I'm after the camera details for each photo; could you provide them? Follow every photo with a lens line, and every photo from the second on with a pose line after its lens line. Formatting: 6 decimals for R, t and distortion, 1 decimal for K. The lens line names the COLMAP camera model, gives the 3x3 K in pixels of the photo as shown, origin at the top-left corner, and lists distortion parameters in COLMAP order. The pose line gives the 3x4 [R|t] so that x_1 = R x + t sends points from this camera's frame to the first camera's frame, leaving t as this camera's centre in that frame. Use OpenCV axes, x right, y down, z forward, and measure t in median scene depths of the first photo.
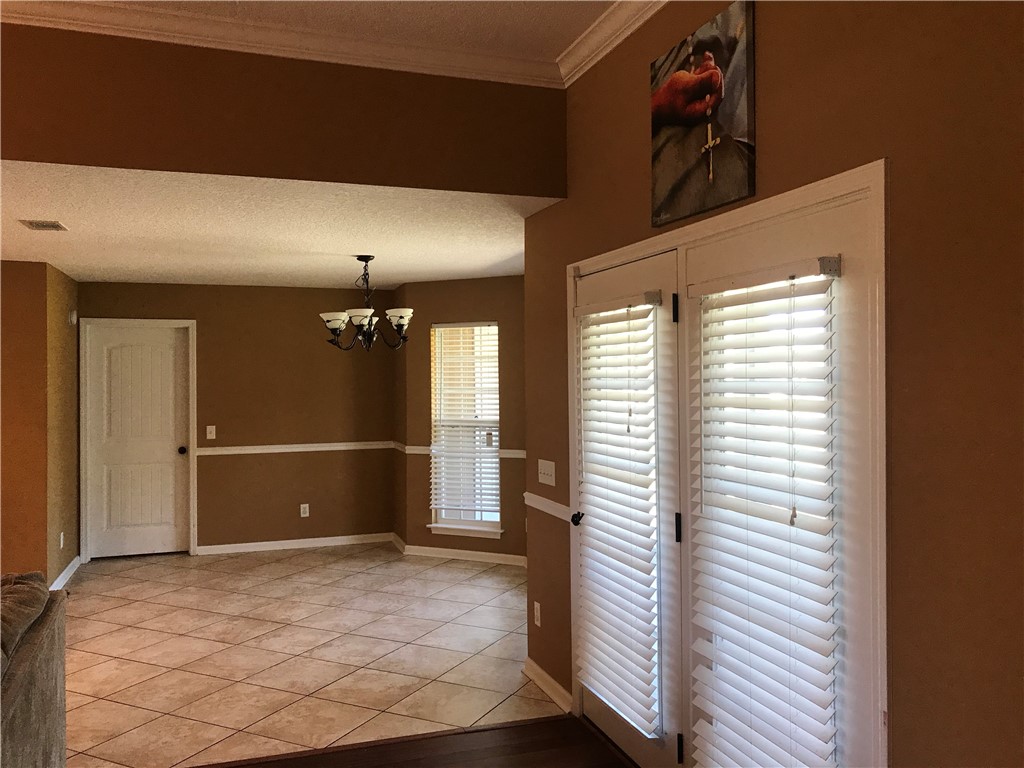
lens RADIAL K [[813.7, 0, 512.0], [0, 813.7, 384.0], [0, 0, 1]] dist [-0.002297, 0.000497]
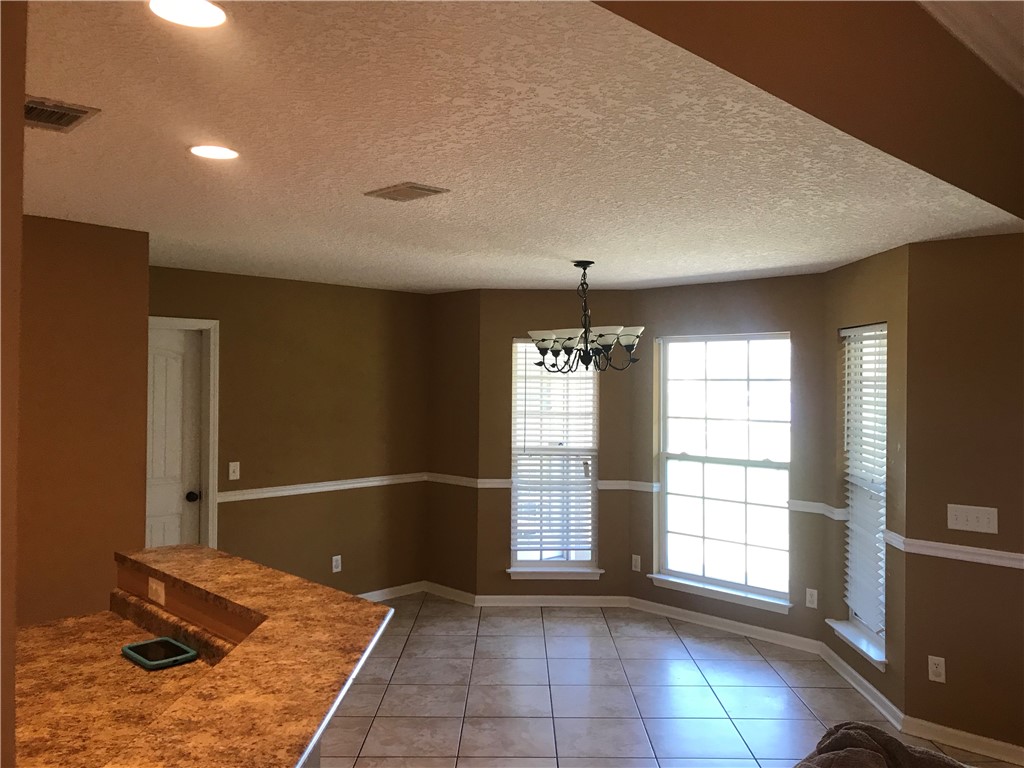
lens RADIAL K [[833.7, 0, 512.0], [0, 833.7, 384.0], [0, 0, 1]] dist [0.011808, -0.001129]
pose [[0.903158, 0.011748, 0.429147, -0.482878], [-0.010773, 0.999931, -0.004701, -0.020417], [-0.429173, -0.000378, 0.903222, 0.197614]]
